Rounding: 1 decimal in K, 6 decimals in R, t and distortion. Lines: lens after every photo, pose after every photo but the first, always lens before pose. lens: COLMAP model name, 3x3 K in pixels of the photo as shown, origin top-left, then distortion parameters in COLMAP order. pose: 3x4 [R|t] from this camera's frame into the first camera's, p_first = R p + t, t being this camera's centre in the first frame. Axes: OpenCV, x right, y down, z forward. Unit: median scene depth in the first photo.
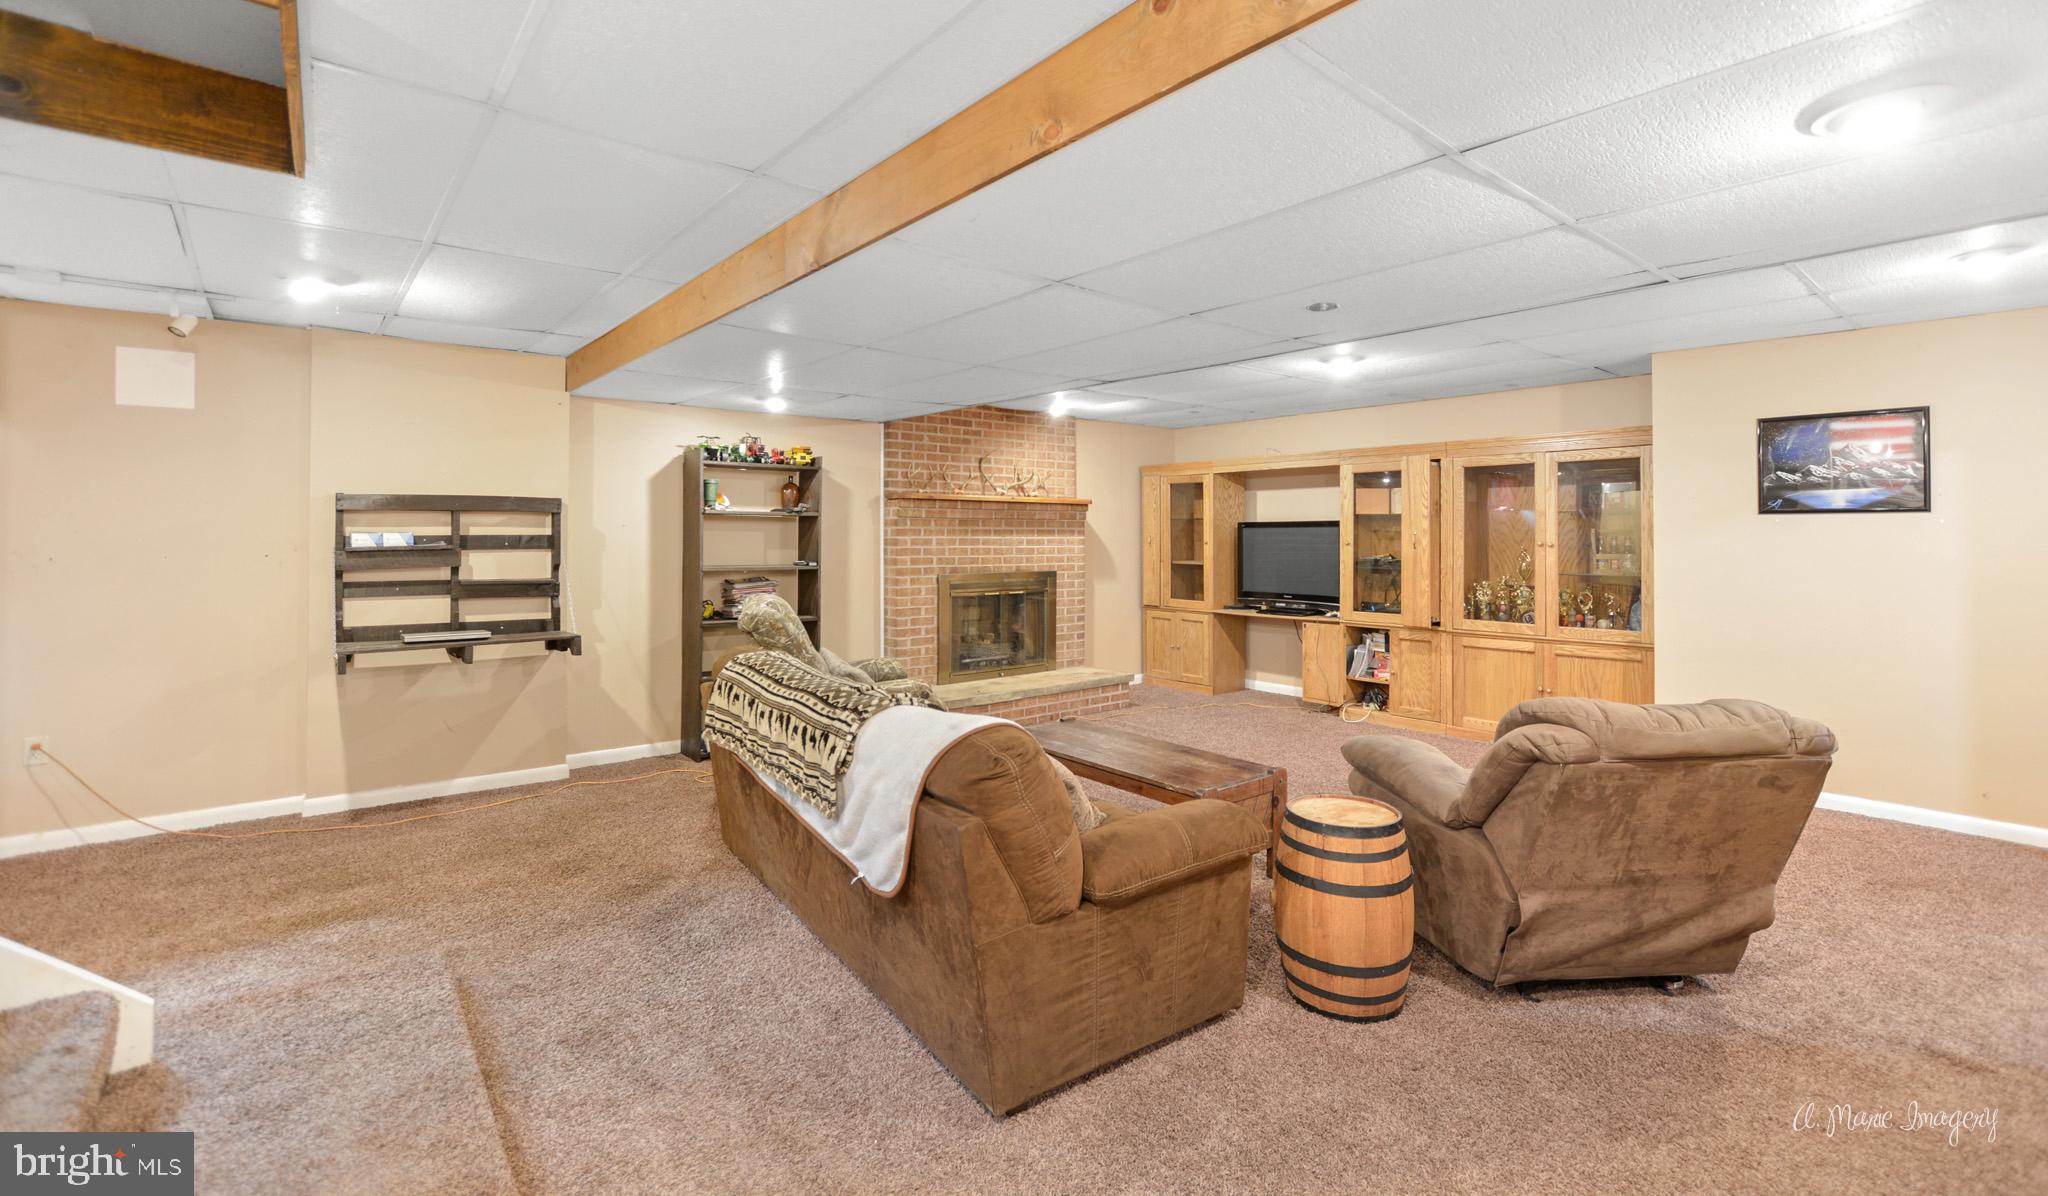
lens RADIAL K [[905.0, 0, 1057.5], [0, 905.0, 524.5], [0, 0, 1]] dist [-0.008885, -0.000292]
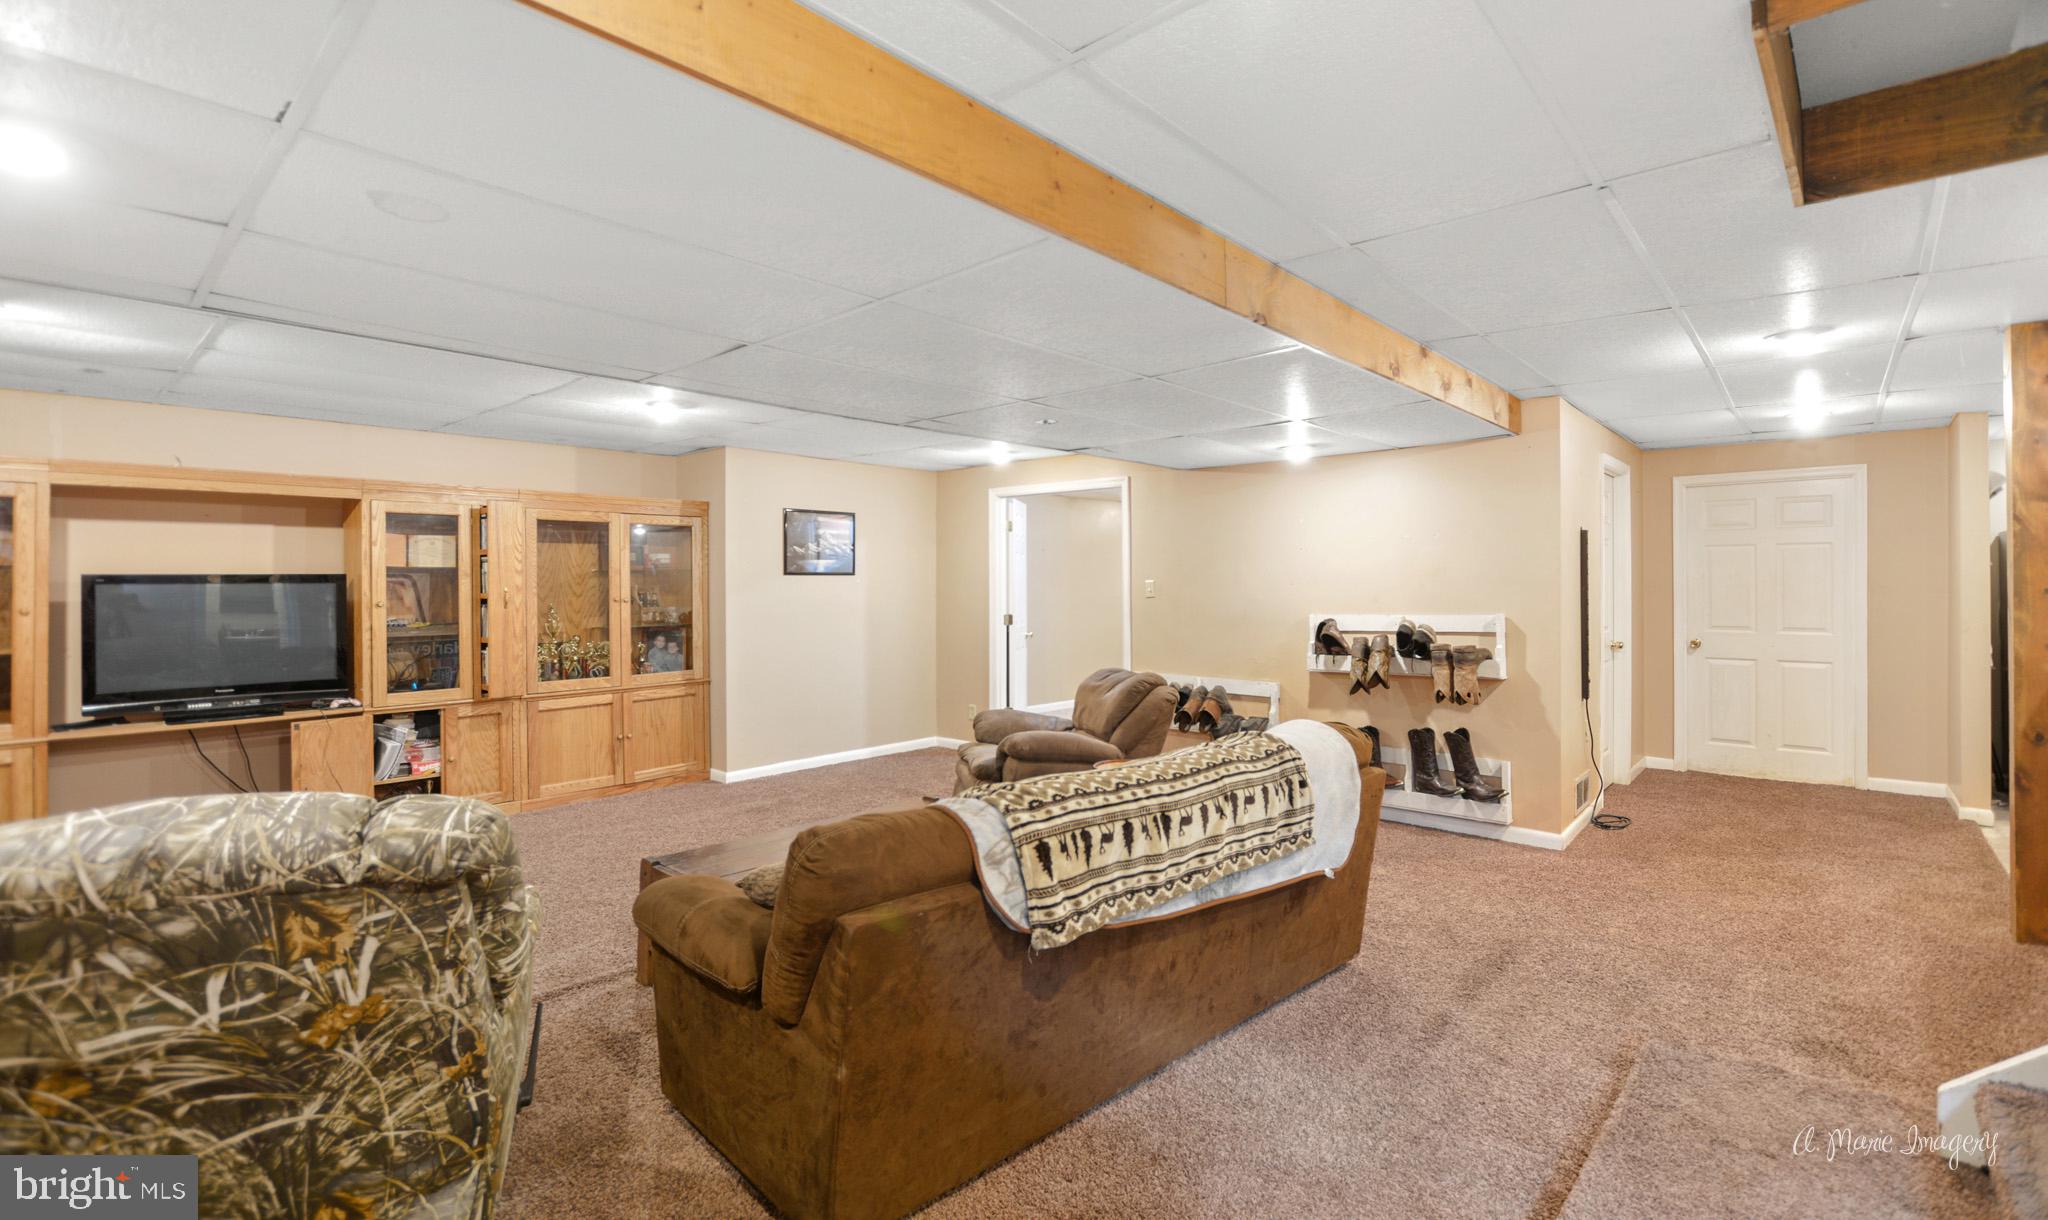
lens RADIAL K [[905.0, 0, 1028.2], [0, 905.0, 592.1], [0, 0, 1]] dist [-0.008885, -0.000292]
pose [[-0.113634, -0.007256, 0.993496, -0.561626], [-0.003439, 0.999970, 0.006910, 0.003502], [-0.993517, -0.002632, -0.113656, 0.632557]]
